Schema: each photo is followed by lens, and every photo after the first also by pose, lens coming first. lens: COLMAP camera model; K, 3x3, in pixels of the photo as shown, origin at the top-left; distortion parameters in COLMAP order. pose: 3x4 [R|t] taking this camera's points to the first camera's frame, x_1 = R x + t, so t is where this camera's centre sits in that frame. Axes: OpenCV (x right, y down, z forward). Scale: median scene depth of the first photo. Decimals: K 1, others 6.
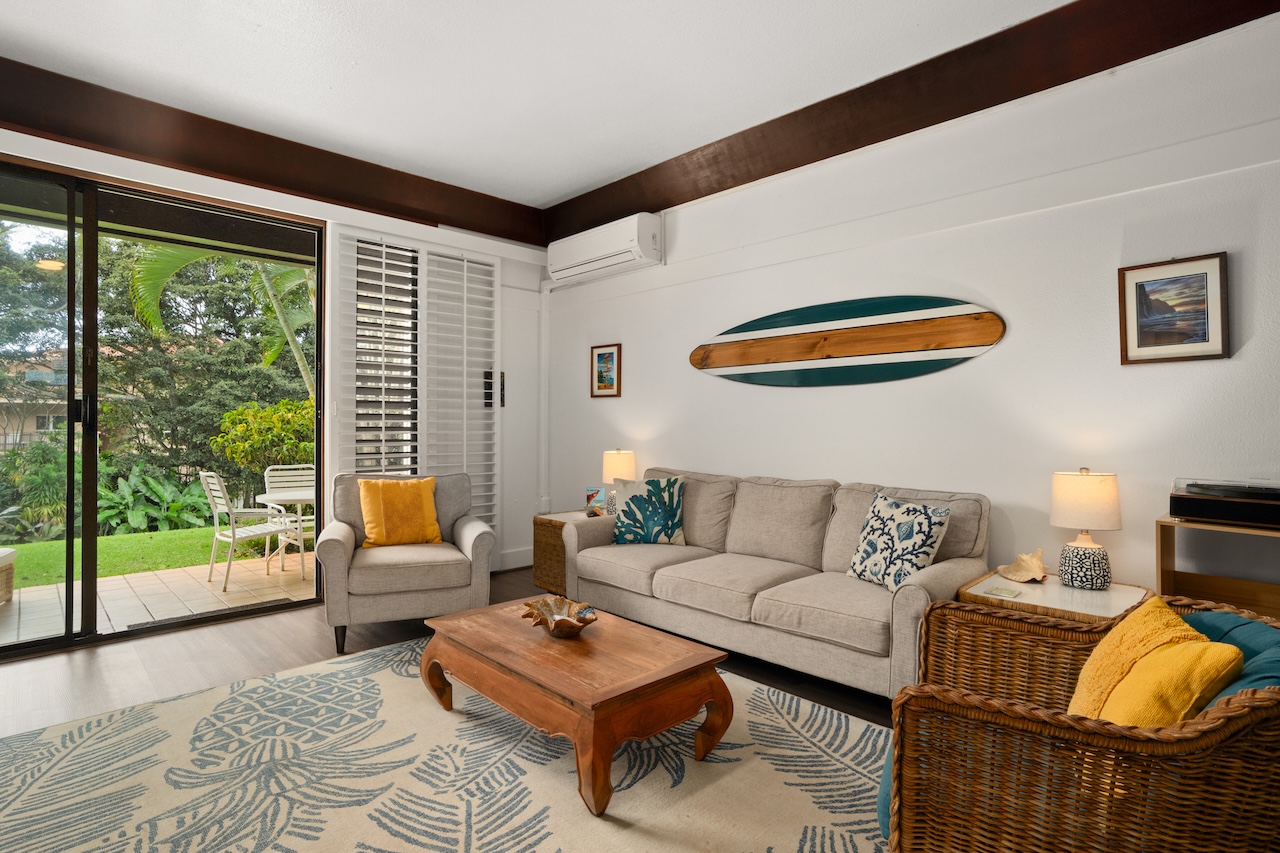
lens RADIAL K [[638.3, 0, 626.1], [0, 638.3, 427.0], [0, 0, 1]] dist [-0.046379, 0.030211]
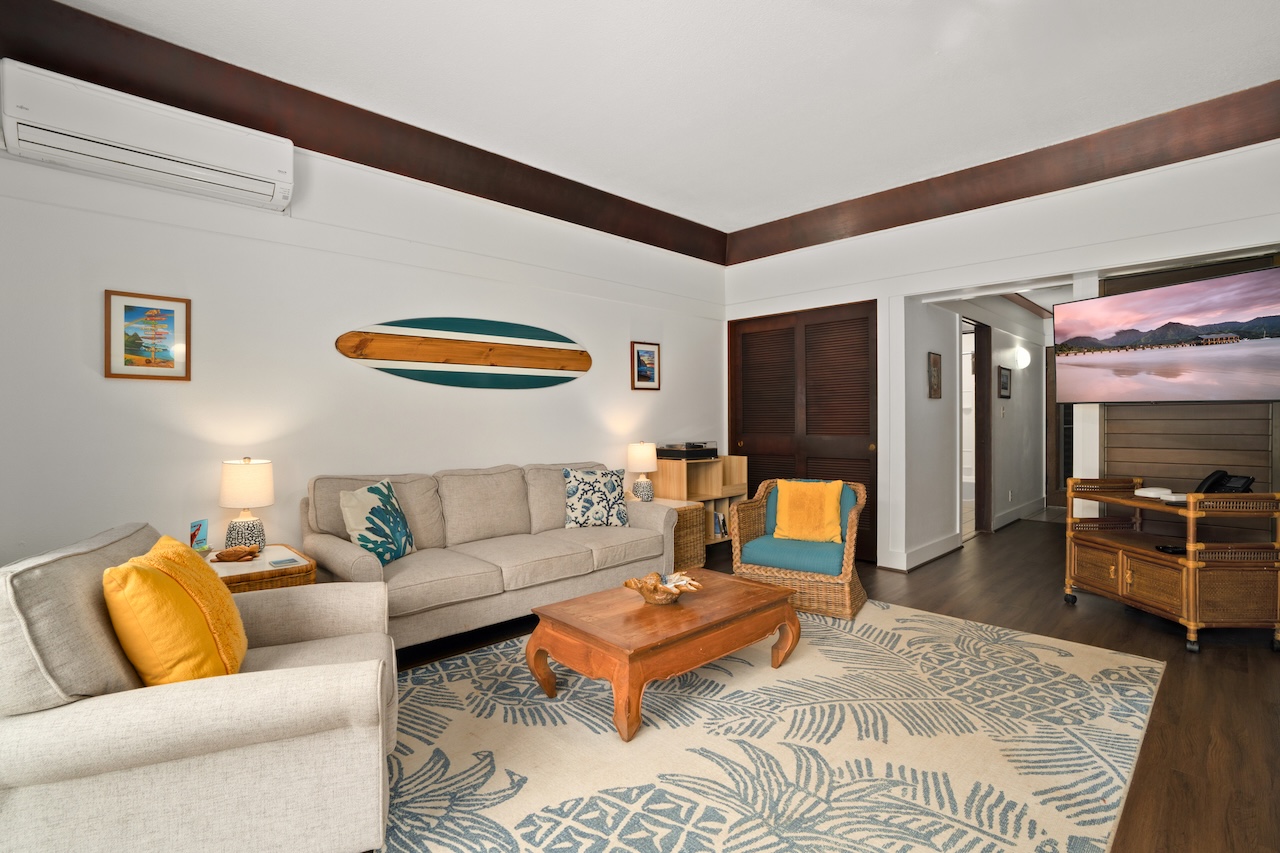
lens RADIAL K [[602.2, 0, 623.9], [0, 602.2, 426.4], [0, 0, 1]] dist [-0.059395, 0.031938]
pose [[0.008447, -0.013512, 0.999873, -0.871236], [0.009280, 0.999867, 0.013434, -0.005942], [-0.999921, 0.009165, 0.008572, 0.776907]]
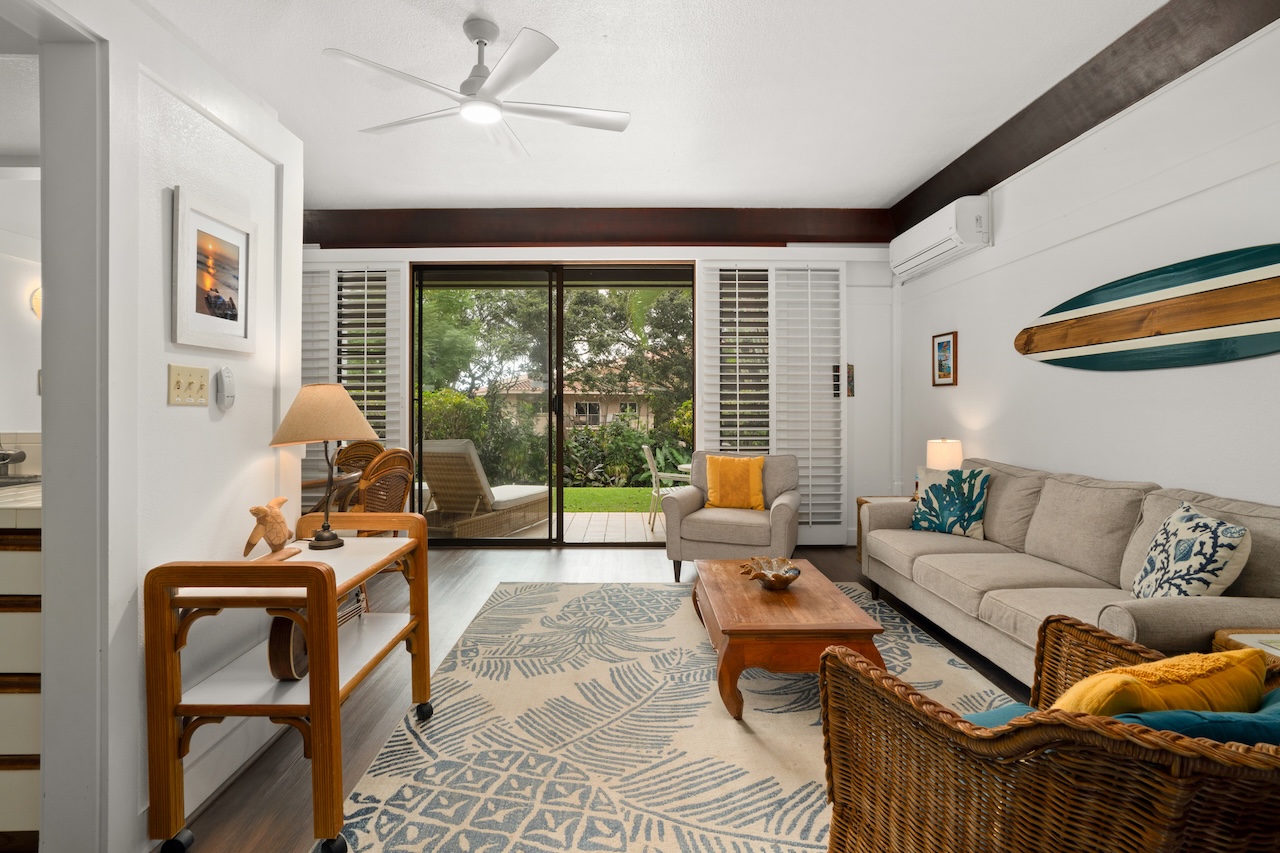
lens RADIAL K [[606.4, 0, 629.0], [0, 606.4, 410.3], [0, 0, 1]] dist [-0.058046, 0.032454]
pose [[0.728414, 0.000599, -0.685137, 0.361012], [-0.001494, 0.999999, -0.000715, -0.010165], [0.685135, 0.001544, 0.728414, -0.027656]]
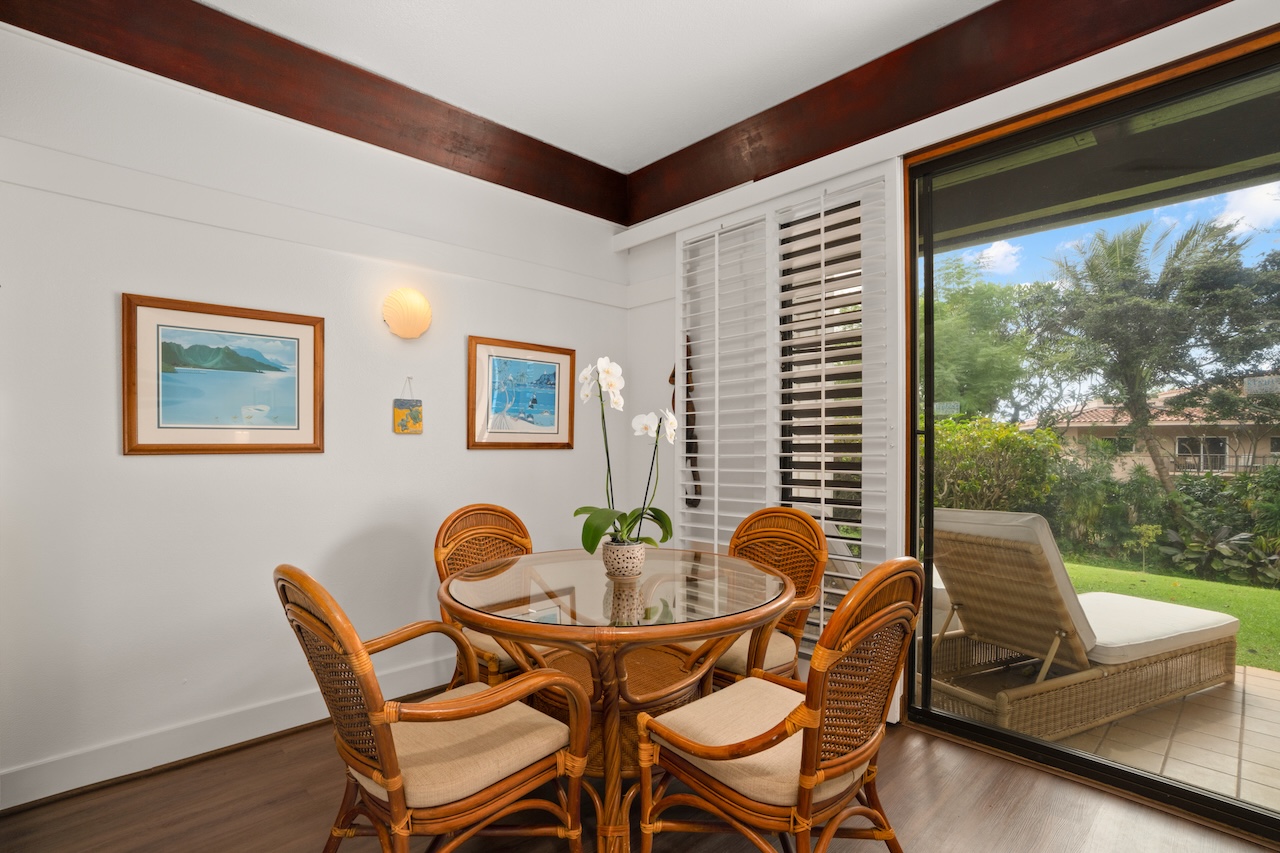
lens RADIAL K [[606.8, 0, 621.8], [0, 606.8, 444.9], [0, 0, 1]] dist [-0.058366, 0.027274]
pose [[-0.018829, -0.003061, -0.999818, -0.336241], [-0.002162, 0.999993, -0.003021, -0.018414], [0.999820, 0.002104, -0.018835, 0.366661]]
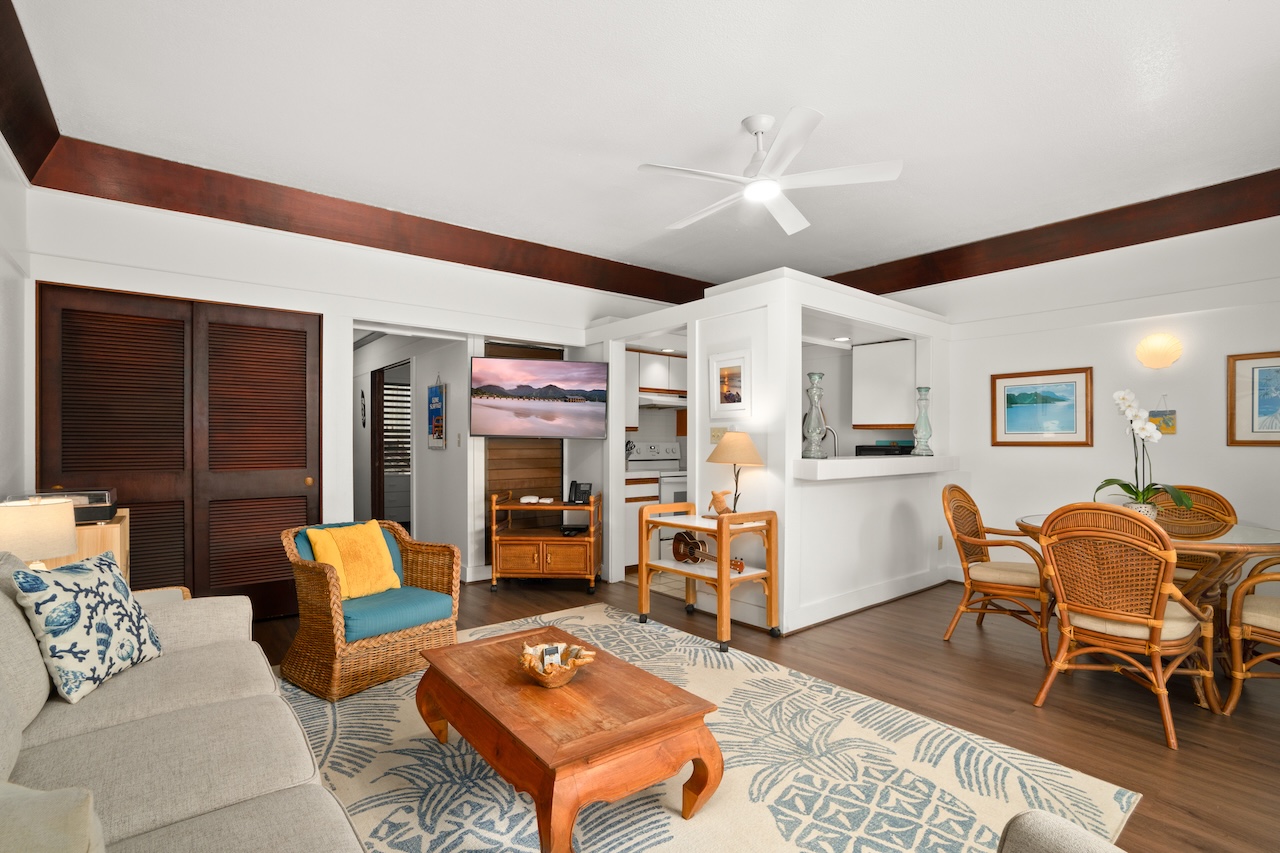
lens RADIAL K [[602.6, 0, 627.7], [0, 602.6, 438.5], [0, 0, 1]] dist [-0.055612, 0.029339]
pose [[-0.995102, -0.004470, 0.098752, -0.217975], [-0.004534, 0.999990, -0.000428, -0.022581], [-0.098749, -0.000874, -0.995112, 1.367679]]
